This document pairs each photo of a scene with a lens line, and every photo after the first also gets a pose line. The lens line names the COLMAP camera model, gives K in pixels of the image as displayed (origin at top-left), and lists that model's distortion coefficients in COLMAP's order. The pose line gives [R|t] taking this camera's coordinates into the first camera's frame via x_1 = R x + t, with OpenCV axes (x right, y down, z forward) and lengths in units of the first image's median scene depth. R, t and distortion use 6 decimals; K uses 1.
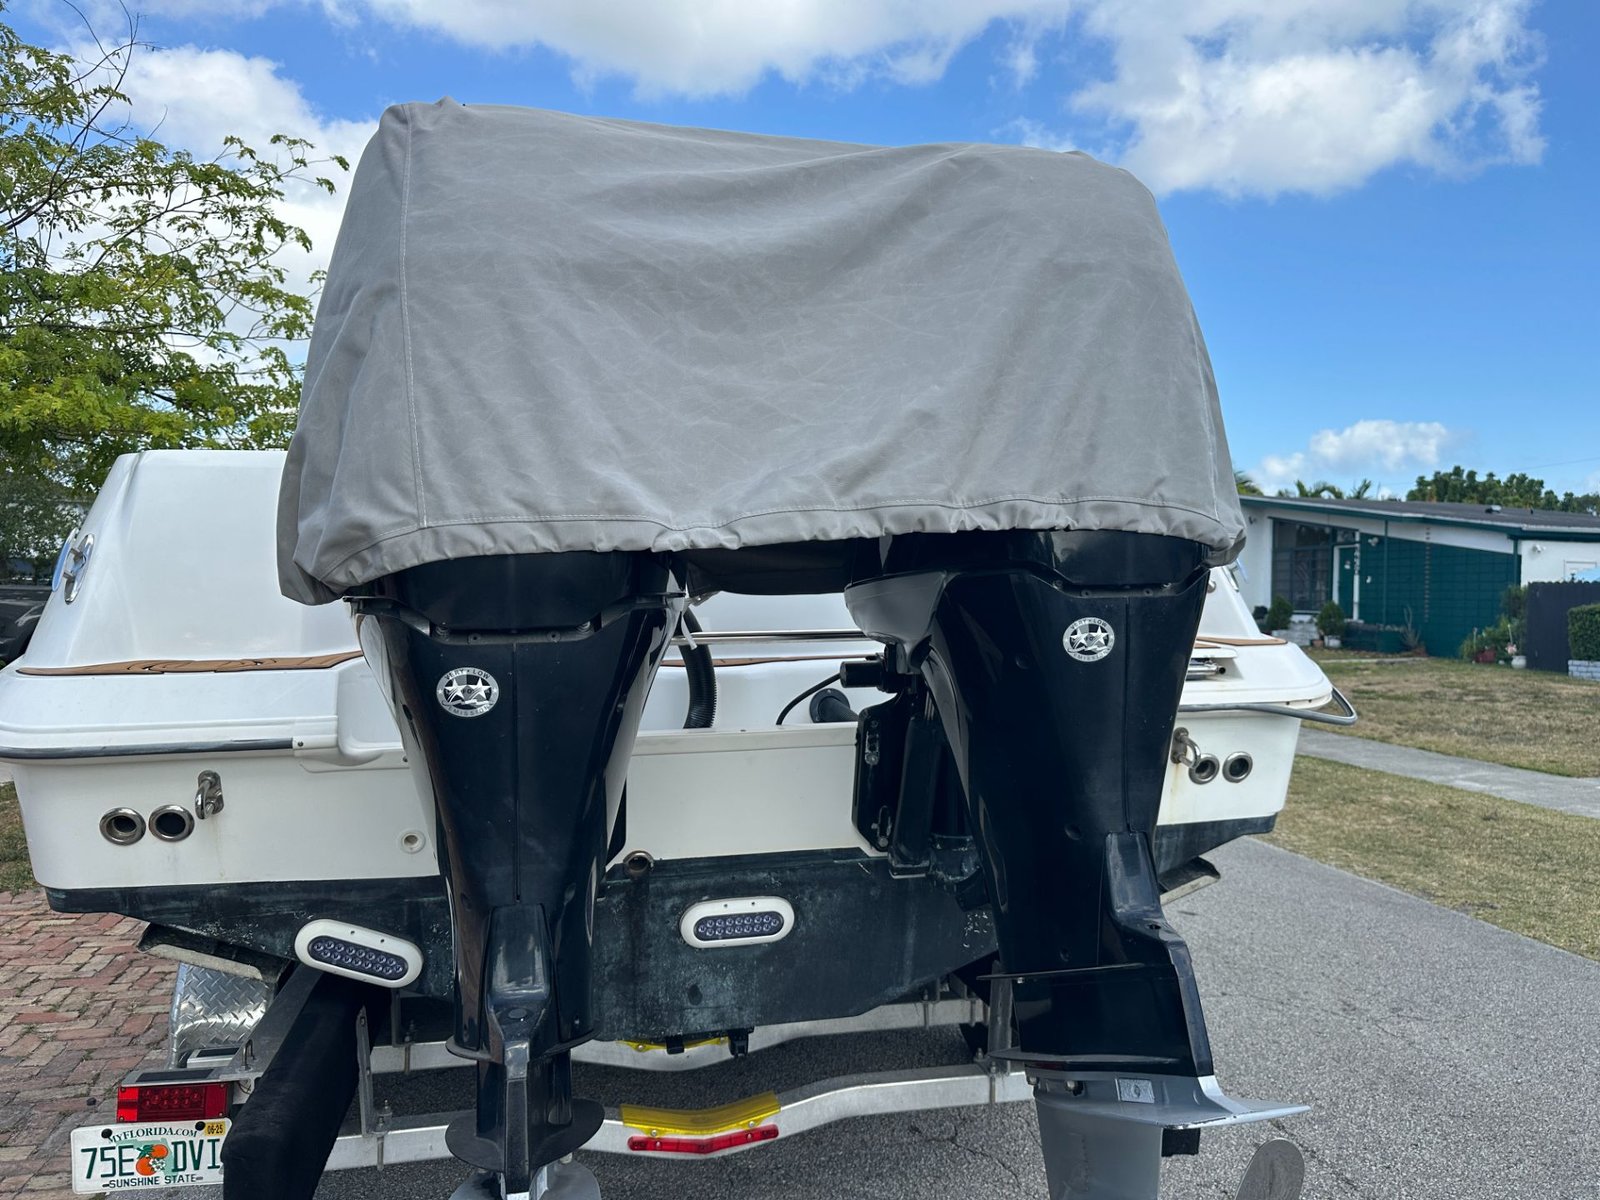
lens RADIAL K [[1141.3, 0, 798.7], [0, 1141.3, 602.7], [0, 0, 1]] dist [0.033779, -0.036997]
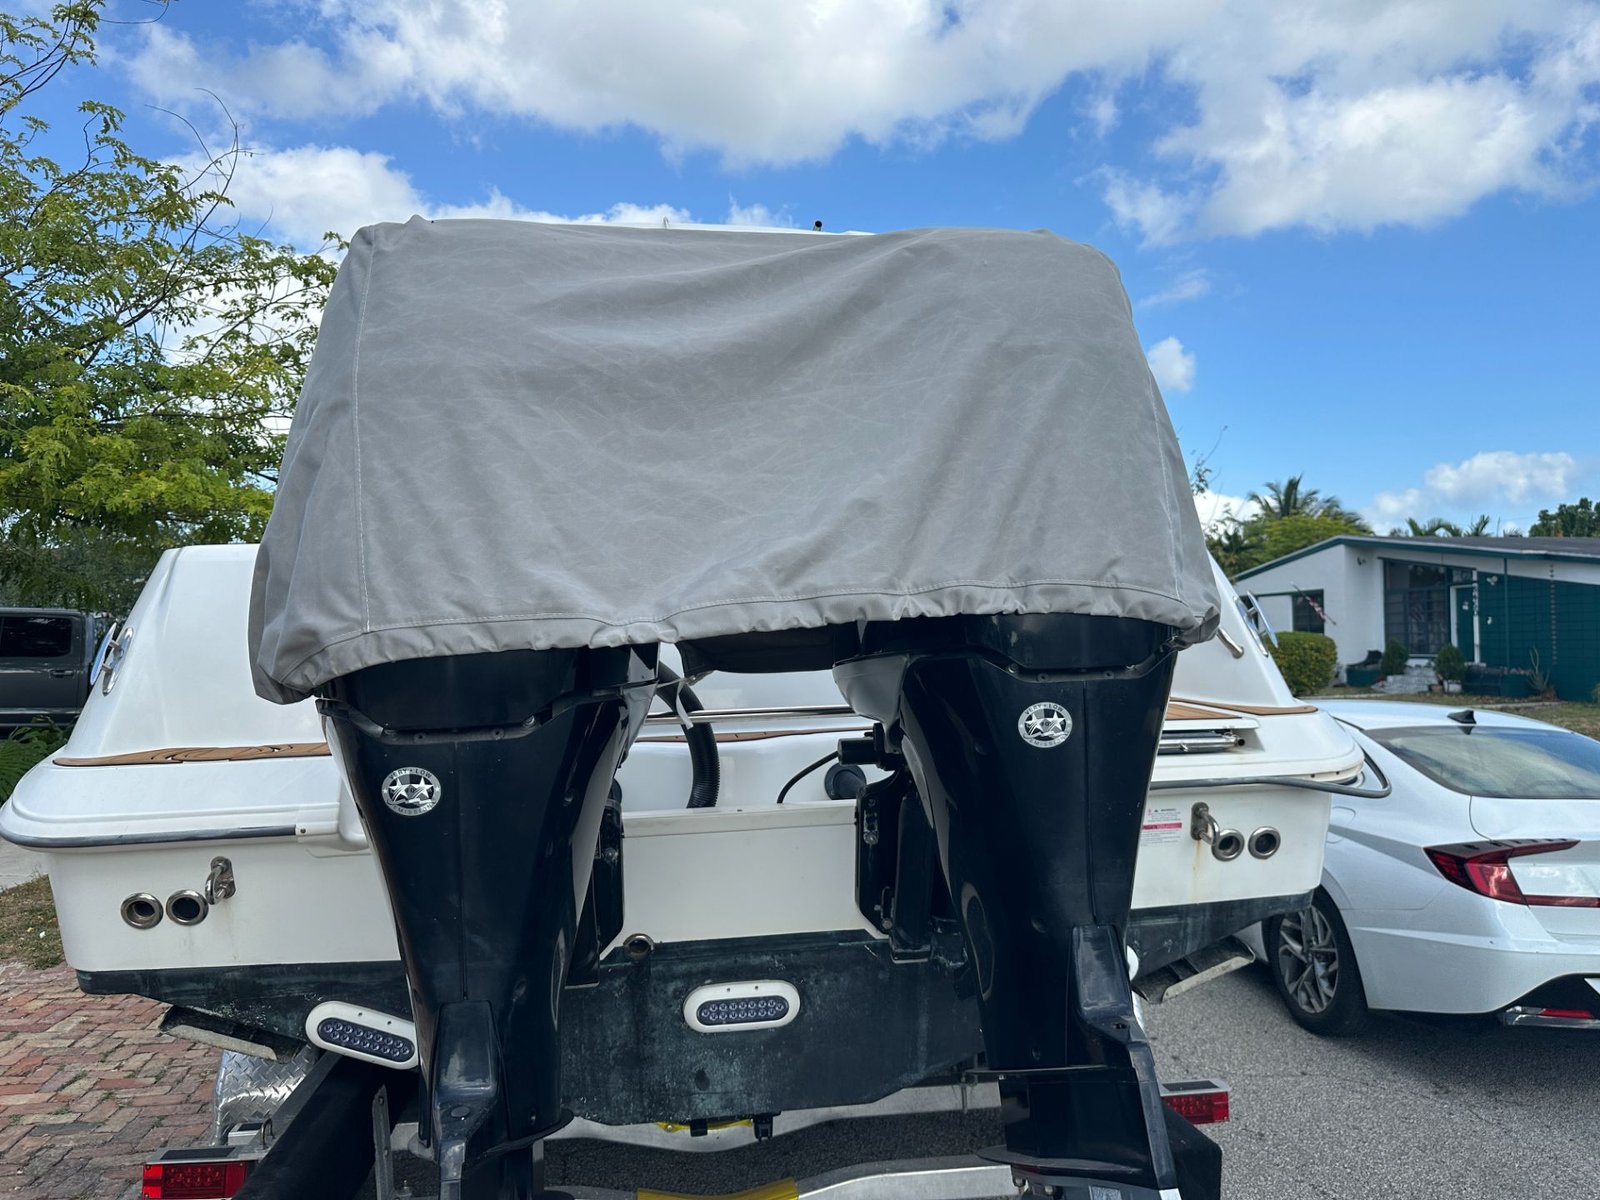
lens RADIAL K [[1146.3, 0, 790.4], [0, 1146.3, 596.6], [0, 0, 1]] dist [0.008396, -0.007945]
pose [[0.995705, -0.024544, -0.089274, 0.049207], [0.019880, 0.998409, -0.052758, -0.011836], [0.090427, 0.050757, 0.994609, 0.000401]]
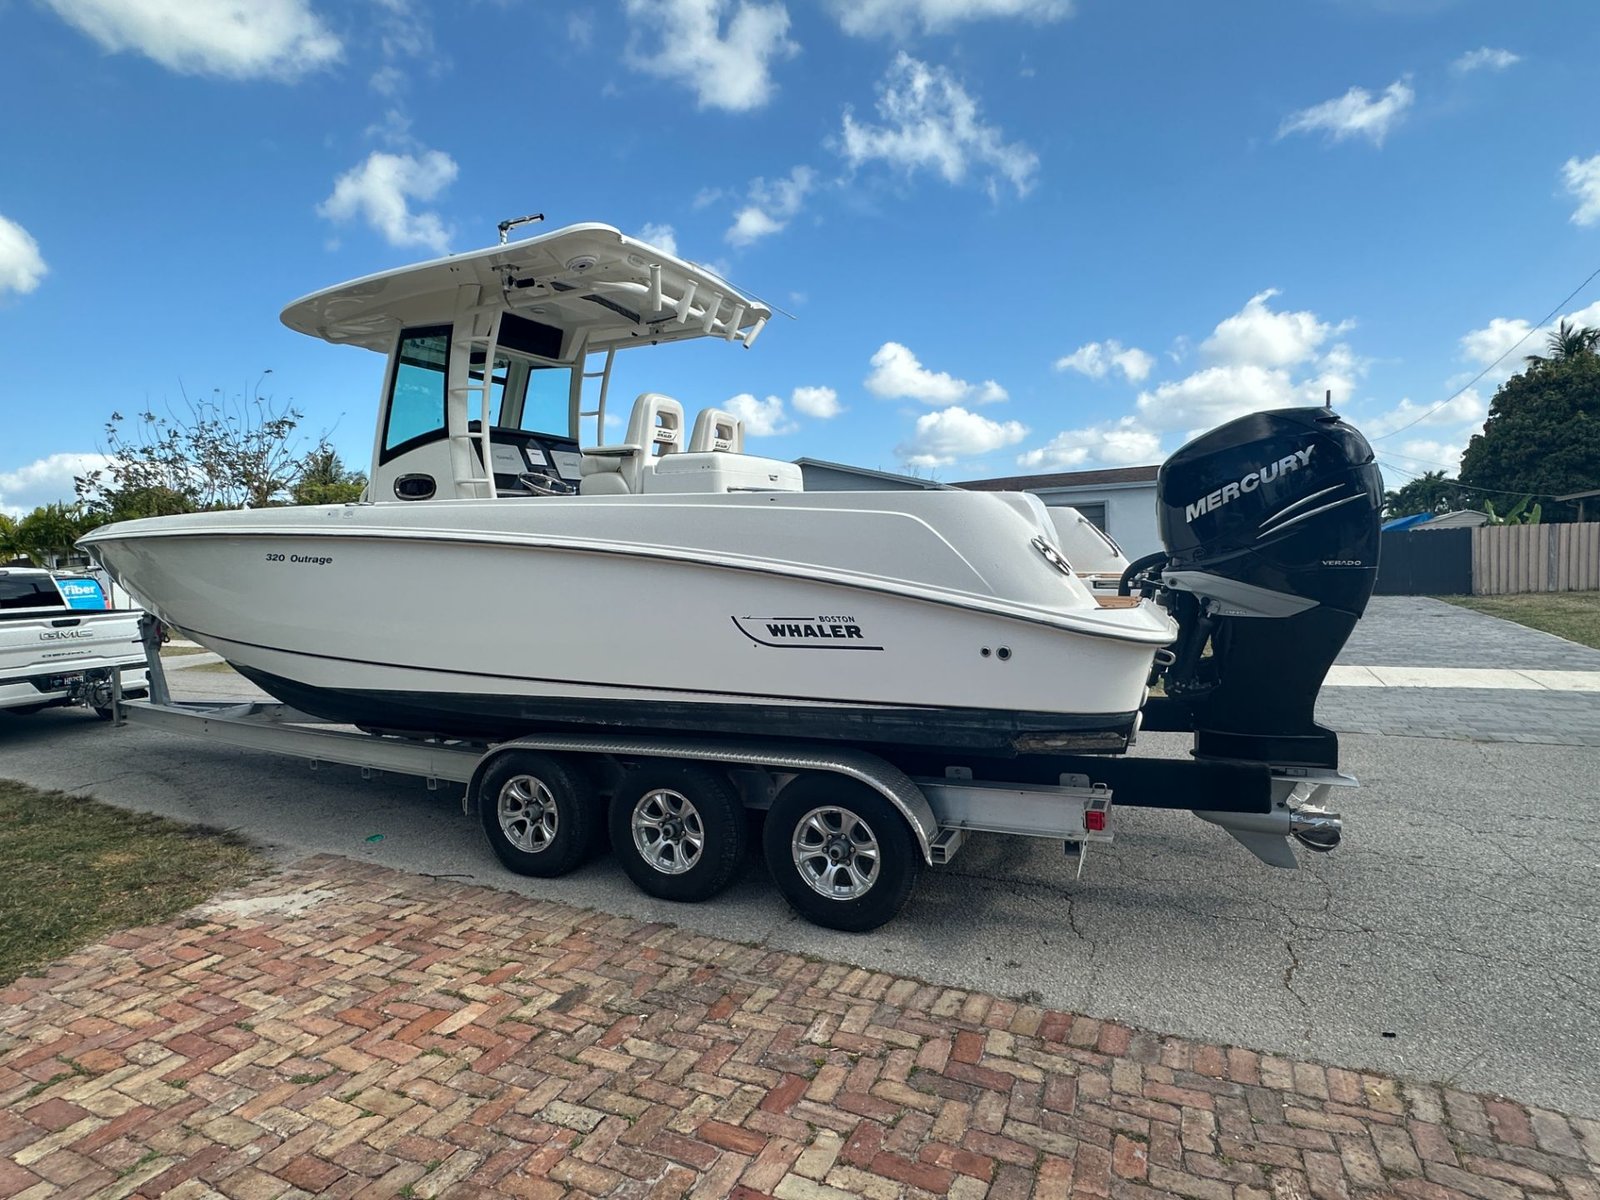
lens RADIAL K [[830.1, 0, 788.2], [0, 830.1, 604.8], [0, 0, 1]] dist [0.001866, 0.000151]
pose [[0.614736, -0.069755, 0.785643, -1.147599], [0.045303, 0.997560, 0.053122, -0.028650], [-0.787431, 0.002936, 0.616396, 0.297223]]
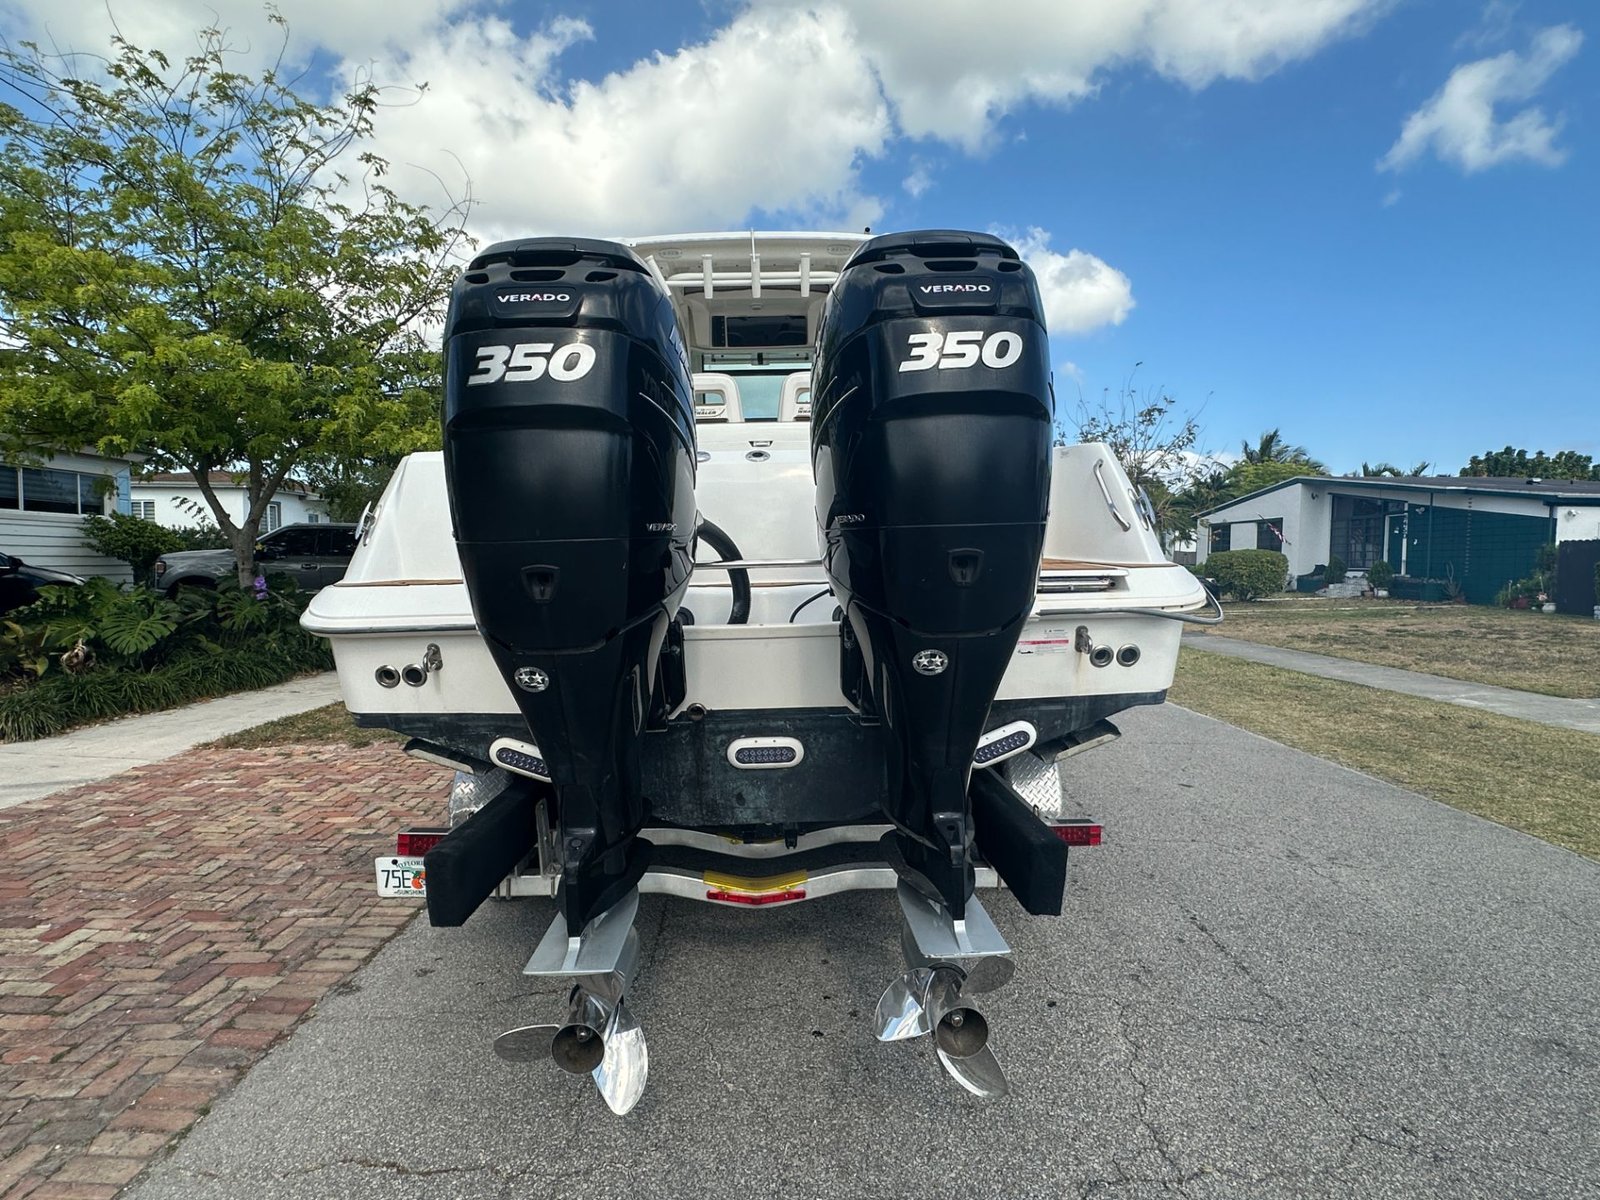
lens RADIAL K [[830.1, 0, 788.2], [0, 830.1, 604.8], [0, 0, 1]] dist [0.001866, 0.000151]
pose [[0.980879, -0.001585, -0.194611, 0.109277], [0.010107, 0.999032, 0.042807, 0.022321], [0.194355, -0.043955, 0.979946, -0.033178]]
